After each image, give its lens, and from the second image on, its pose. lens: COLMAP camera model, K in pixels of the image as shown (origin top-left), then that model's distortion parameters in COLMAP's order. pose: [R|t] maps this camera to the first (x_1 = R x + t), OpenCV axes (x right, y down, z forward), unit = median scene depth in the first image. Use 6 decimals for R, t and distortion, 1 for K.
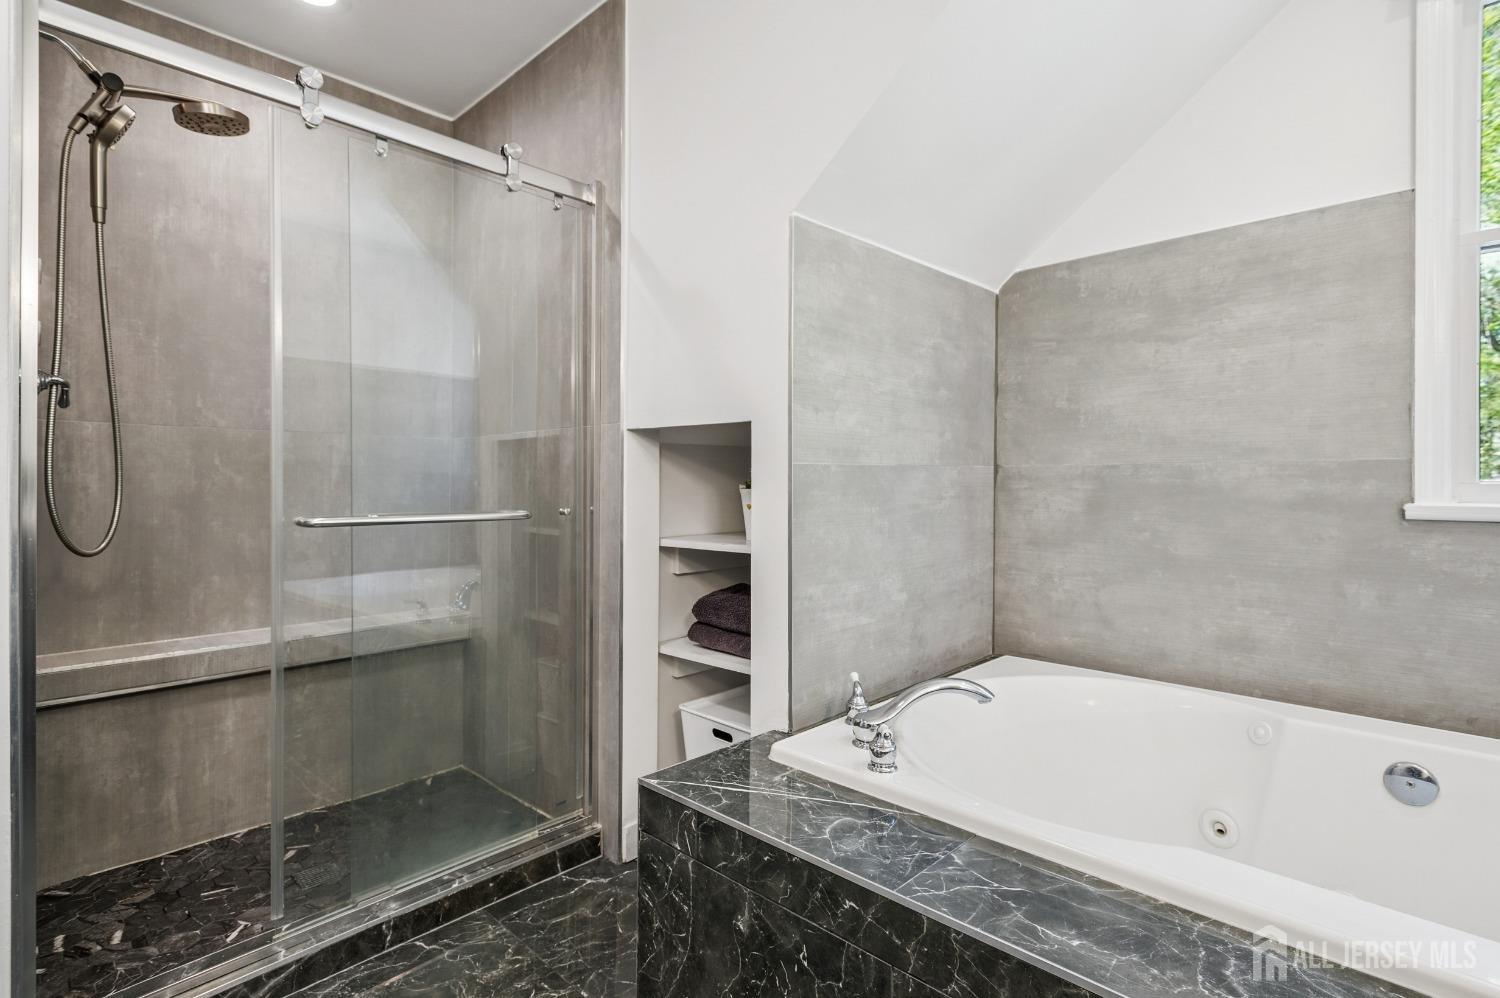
lens RADIAL K [[730.5, 0, 741.2], [0, 730.5, 481.1], [0, 0, 1]] dist [0.002958, -0.001211]
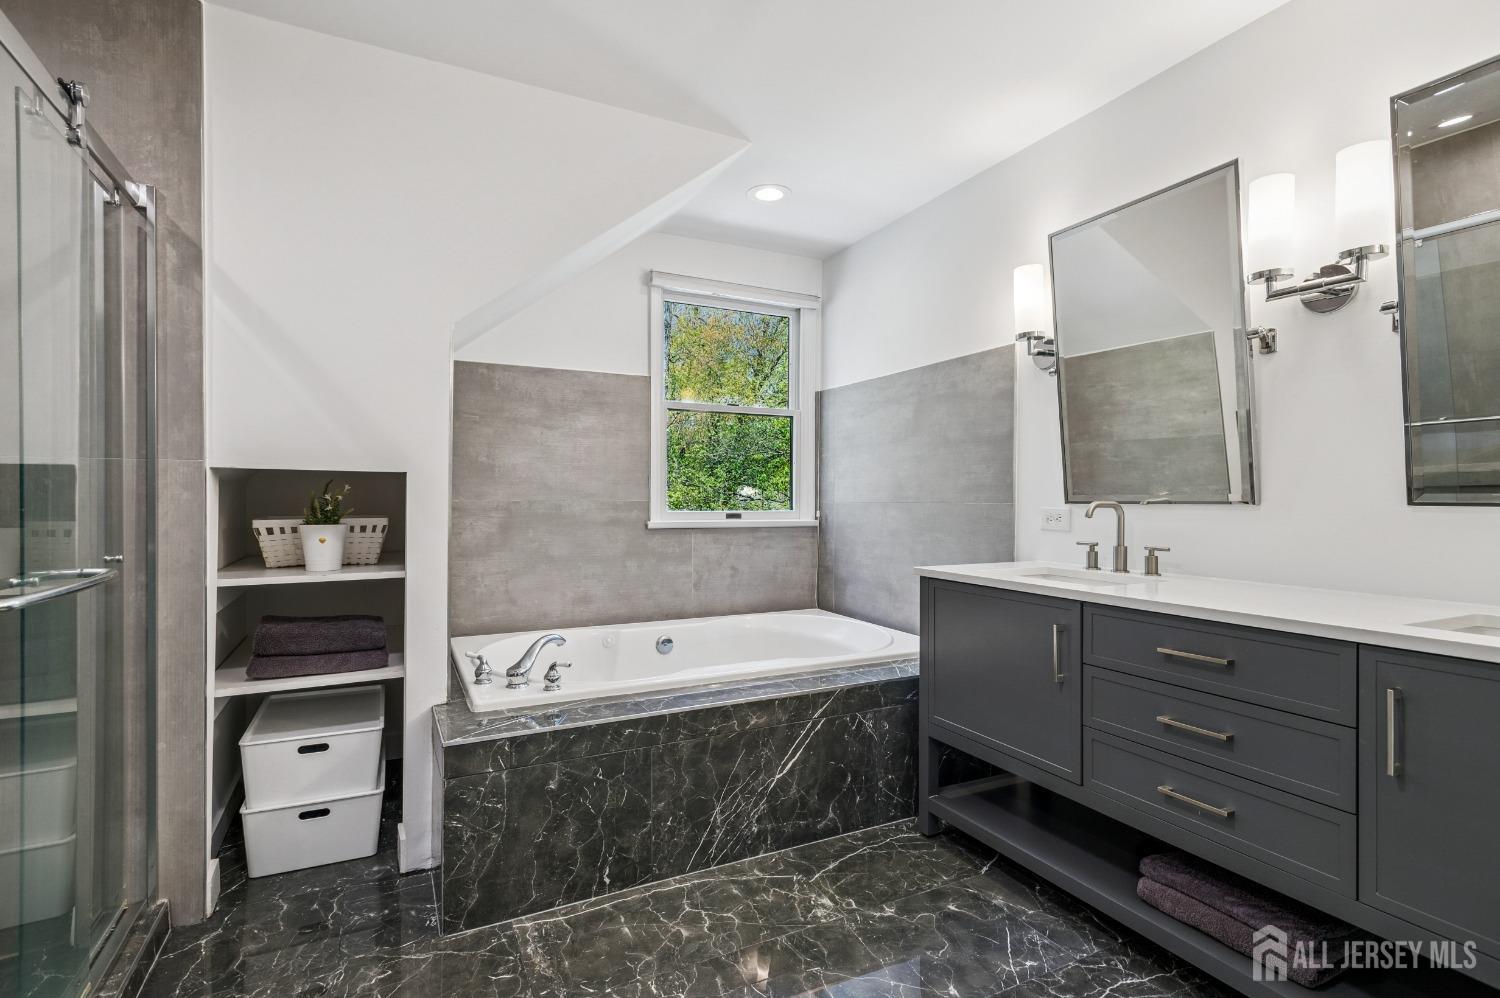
lens RADIAL K [[730.5, 0, 757.5], [0, 730.5, 496.2], [0, 0, 1]] dist [0.002958, -0.001211]
pose [[0.314057, 0.001048, 0.949404, -0.920896], [-0.008061, 0.999966, 0.001563, -0.044597], [-0.949370, -0.008144, 0.314055, 0.014120]]
